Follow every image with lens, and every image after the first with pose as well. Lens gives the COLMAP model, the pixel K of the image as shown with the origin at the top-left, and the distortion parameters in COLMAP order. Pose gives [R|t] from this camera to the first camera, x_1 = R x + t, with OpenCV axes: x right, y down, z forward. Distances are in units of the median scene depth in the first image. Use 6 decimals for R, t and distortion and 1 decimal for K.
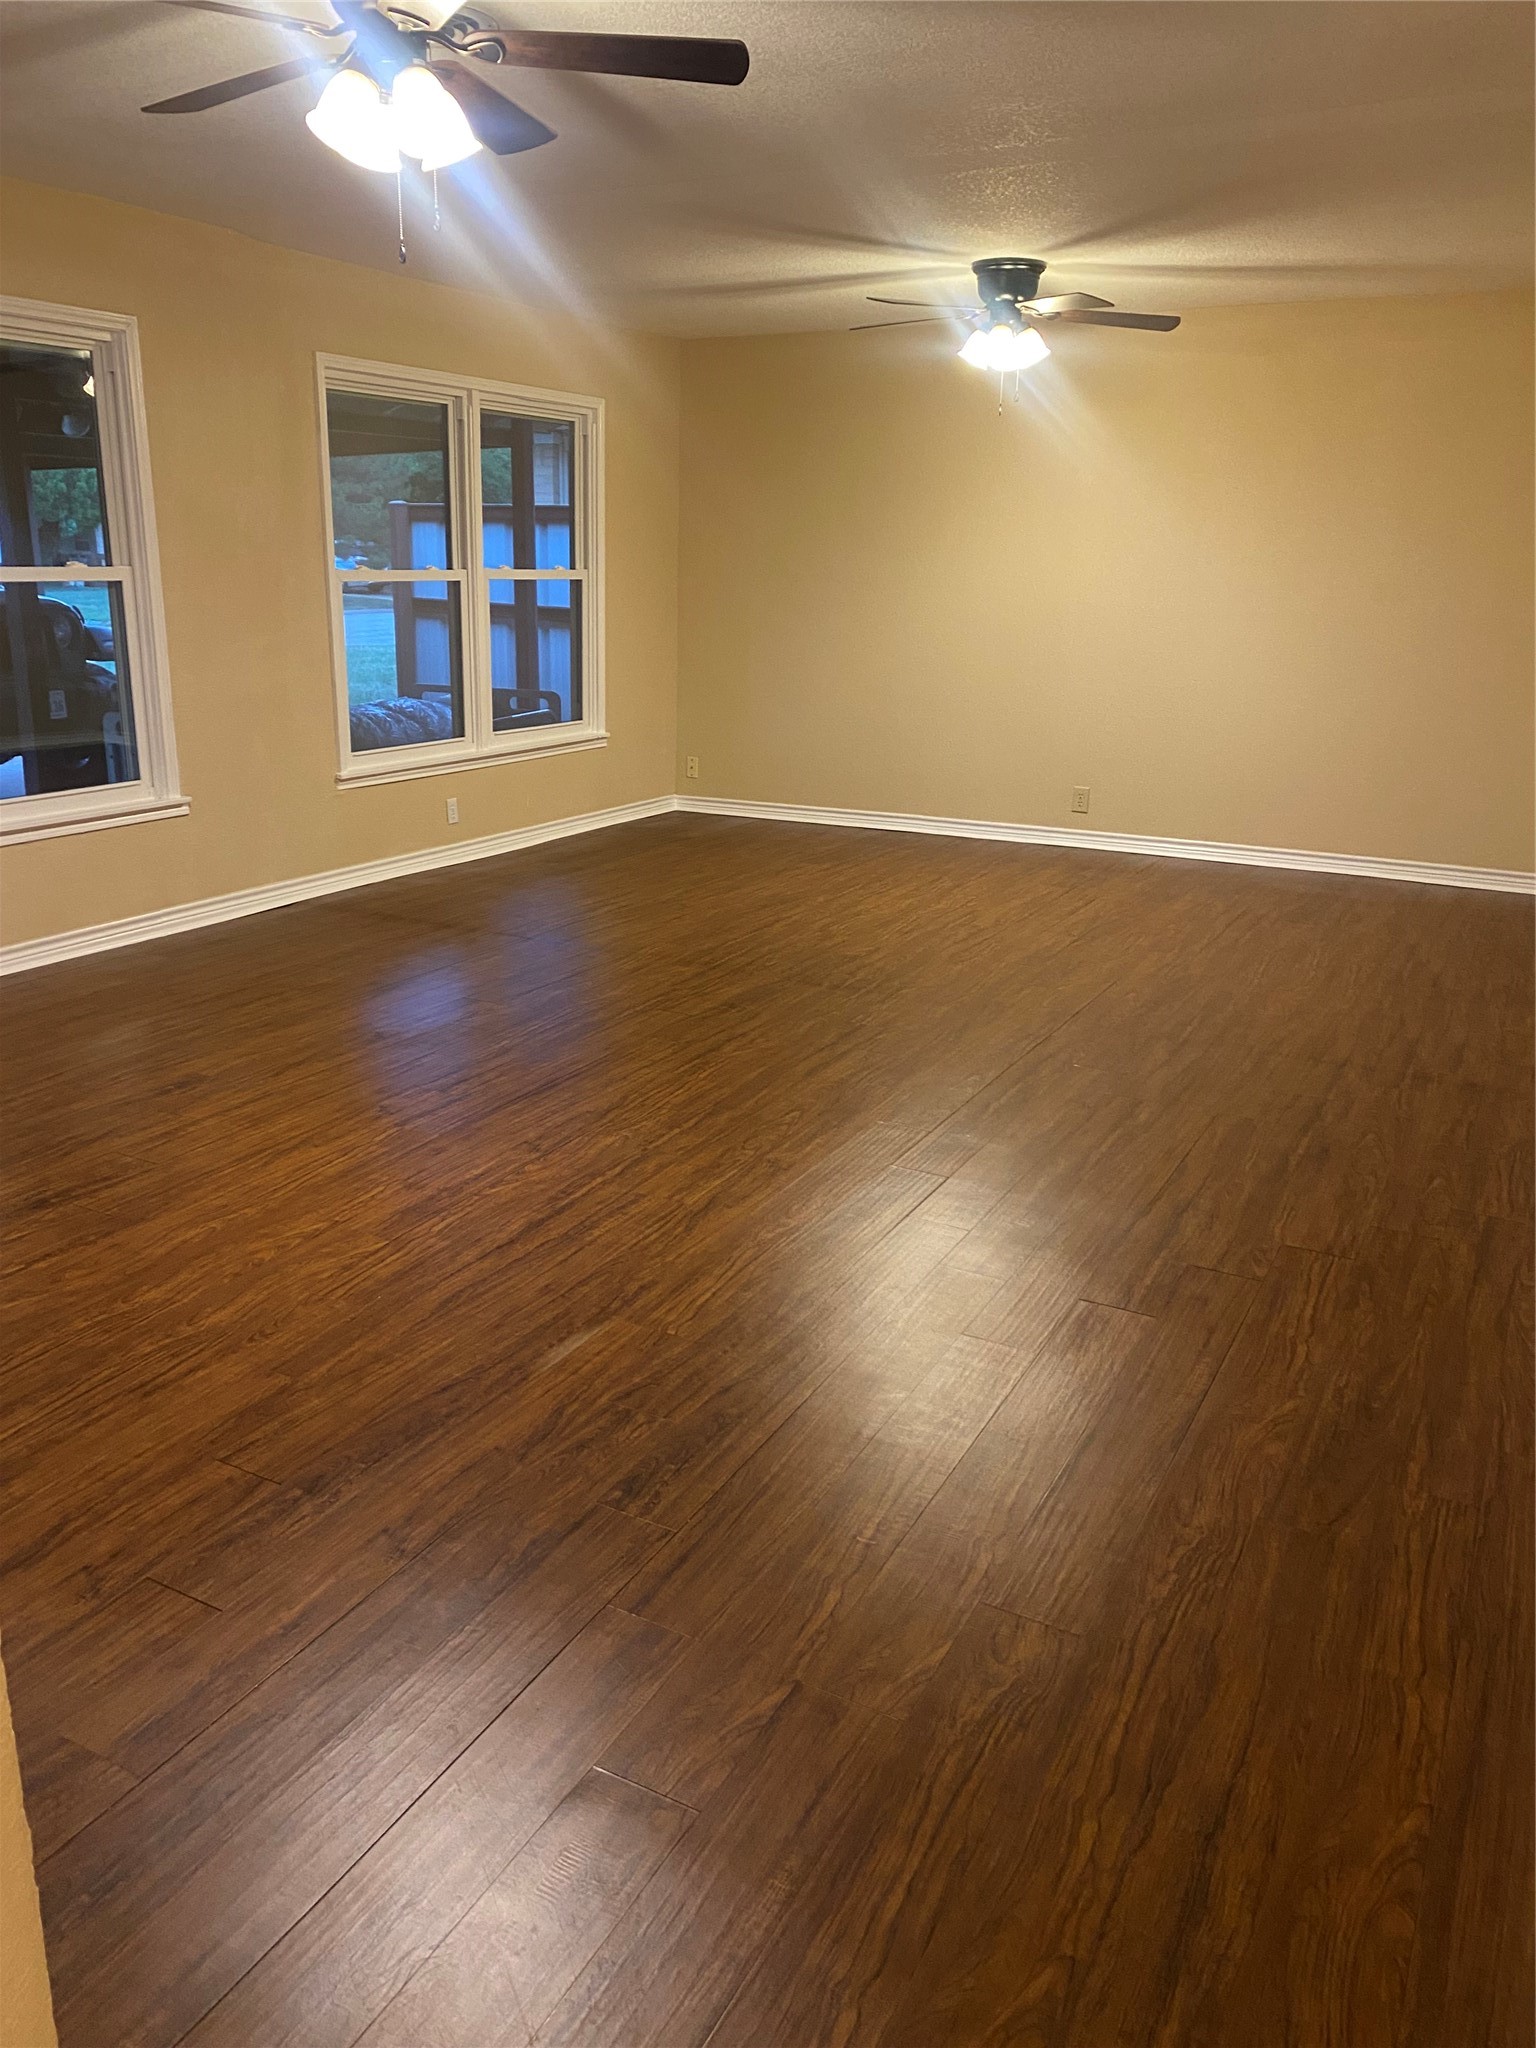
lens RADIAL K [[1534.8, 0, 749.8], [0, 1534.8, 1019.1], [0, 0, 1]] dist [0.147866, -0.352831]
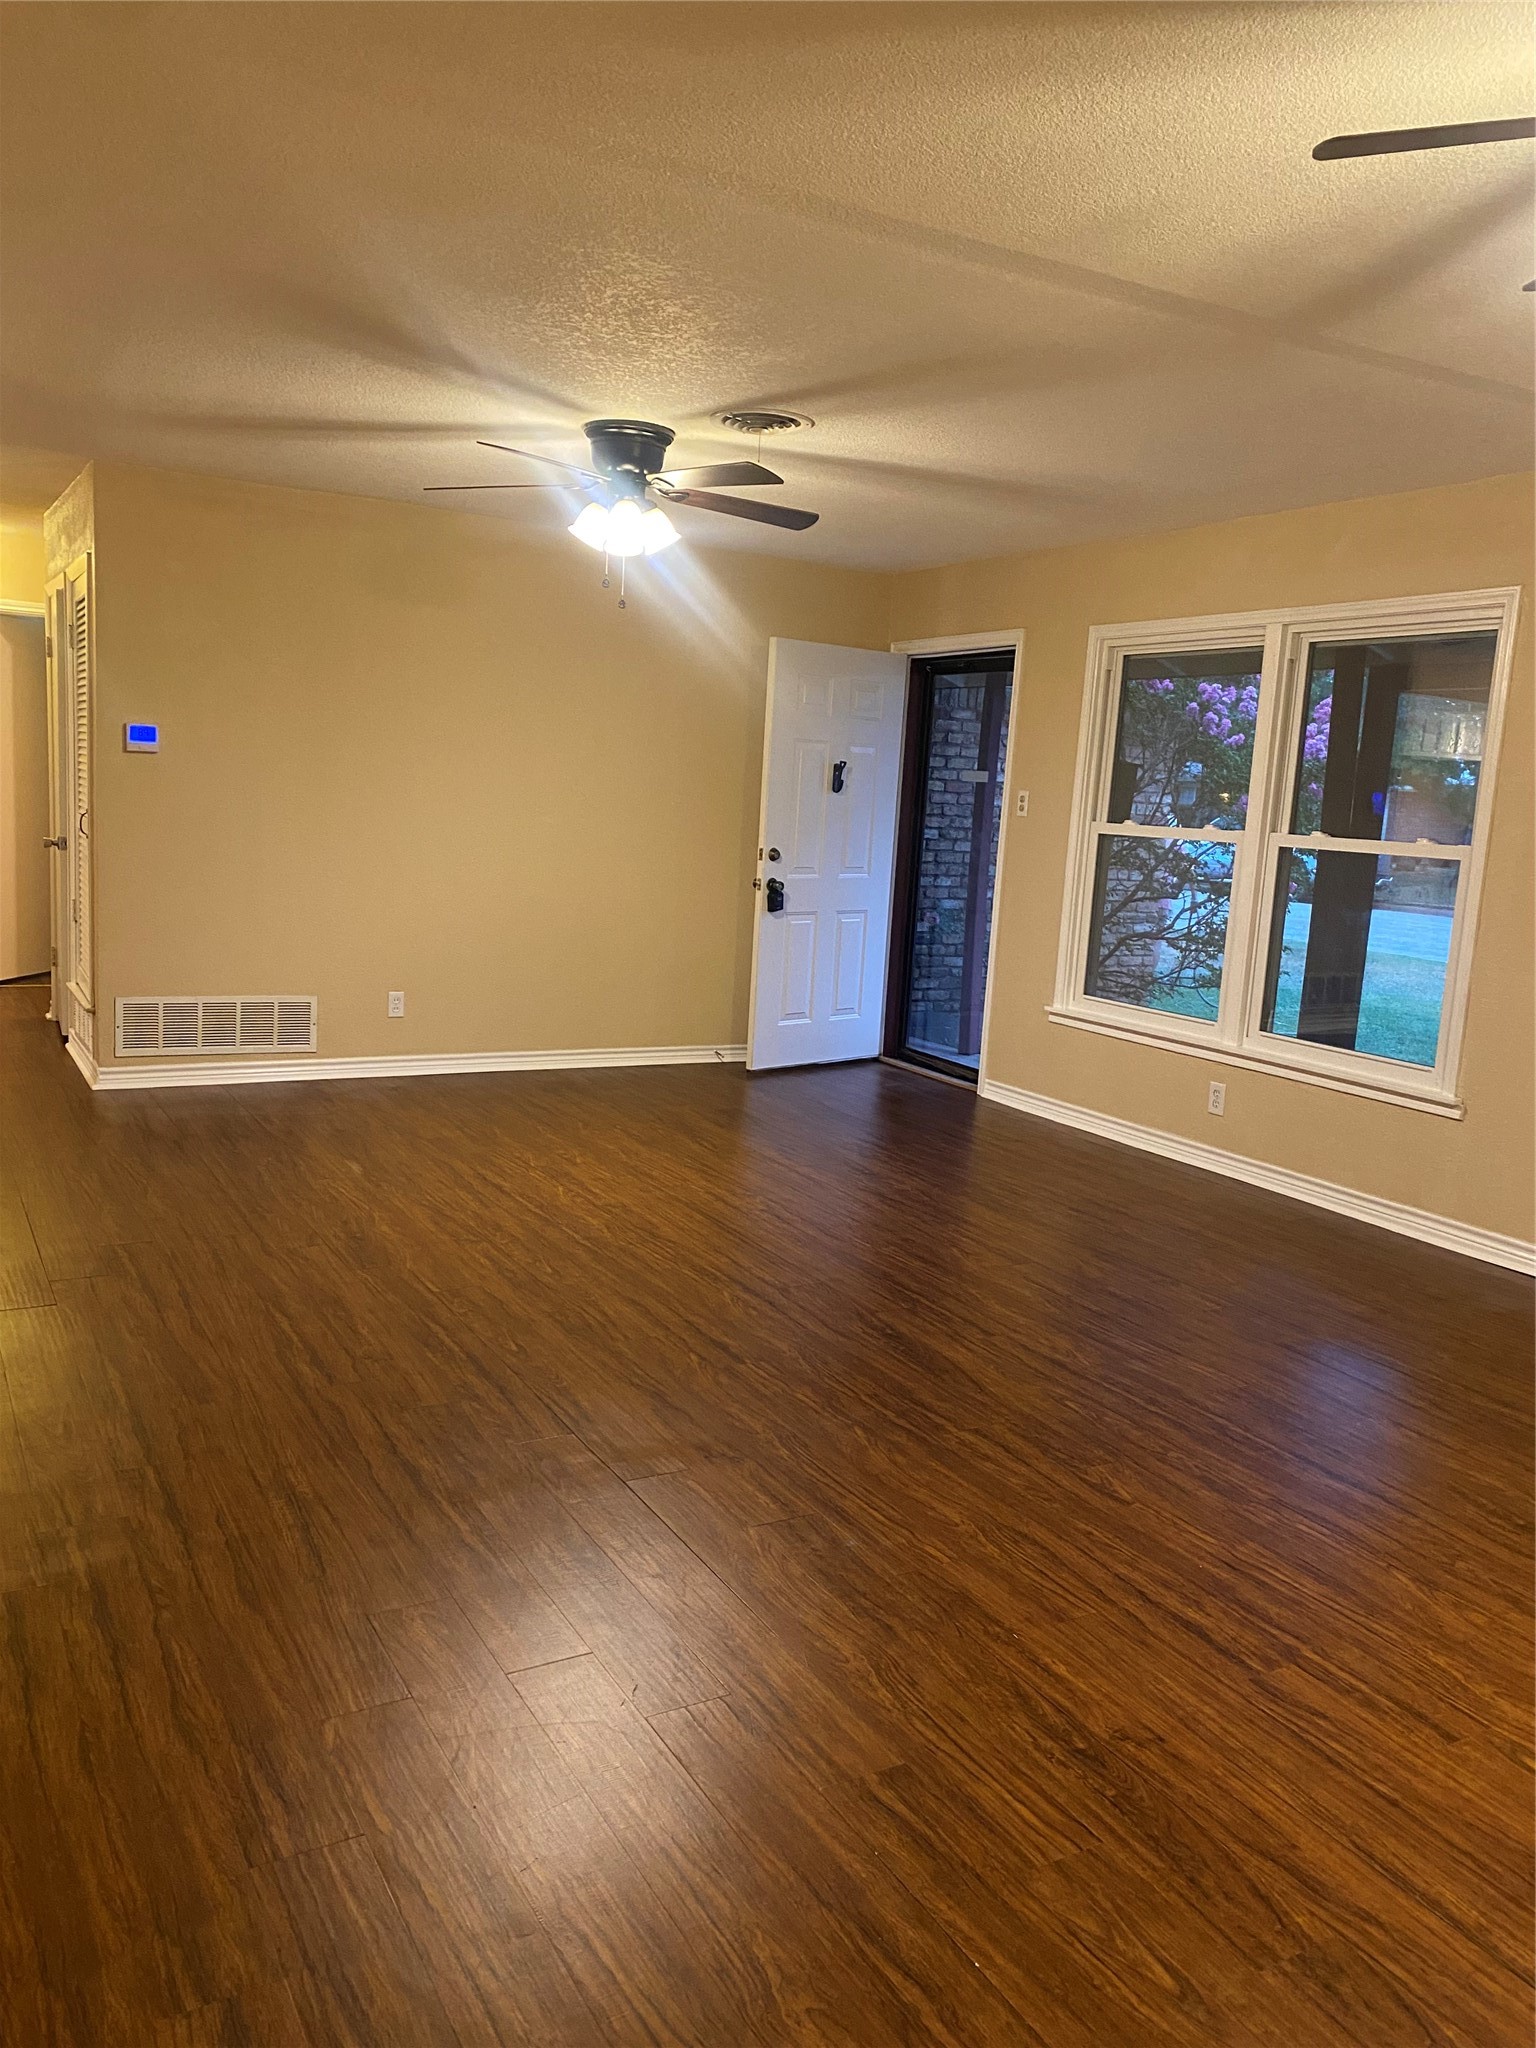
lens RADIAL K [[1534.8, 0, 749.8], [0, 1534.8, 1019.1], [0, 0, 1]] dist [0.147866, -0.352831]
pose [[-0.535743, 0.080297, -0.840554, 0.846688], [-0.302542, 0.911121, 0.279869, -0.443325], [0.788320, 0.404241, -0.463834, 1.537037]]
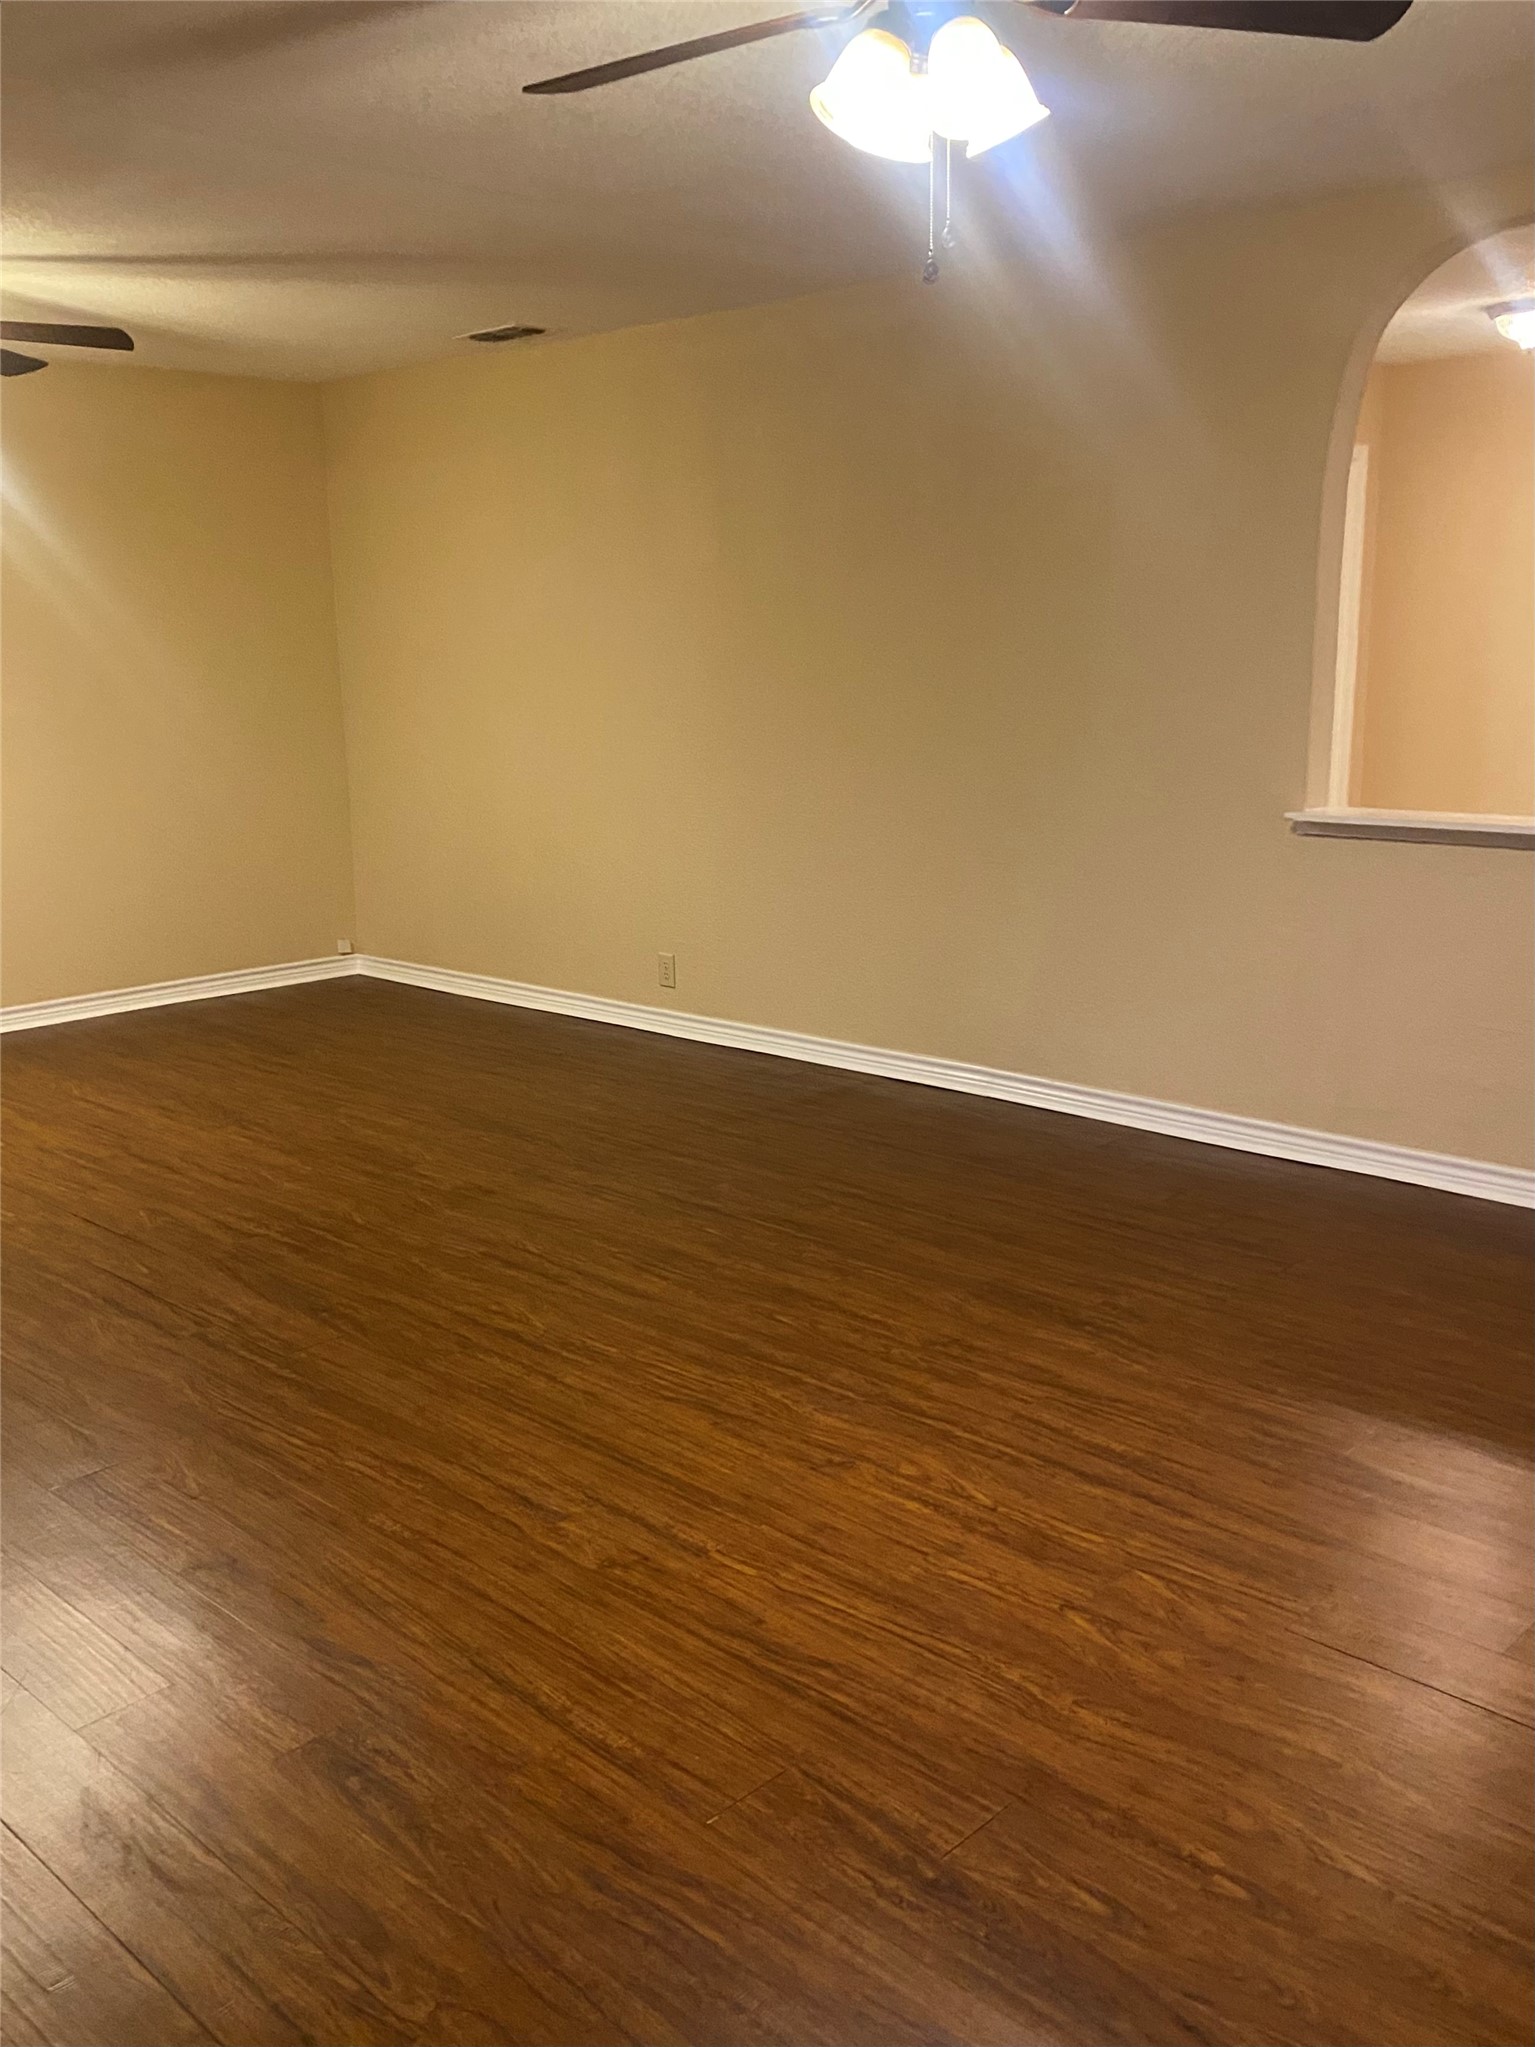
lens RADIAL K [[1775.8, 0, 767.5], [0, 1775.8, 1023.5], [0, 0, 1]] dist [0.200902, -0.626304]
pose [[0.263803, -0.224373, 0.938118, -0.831847], [0.294684, 0.944818, 0.143109, -0.226095], [-0.918460, 0.238696, 0.315365, 0.665472]]
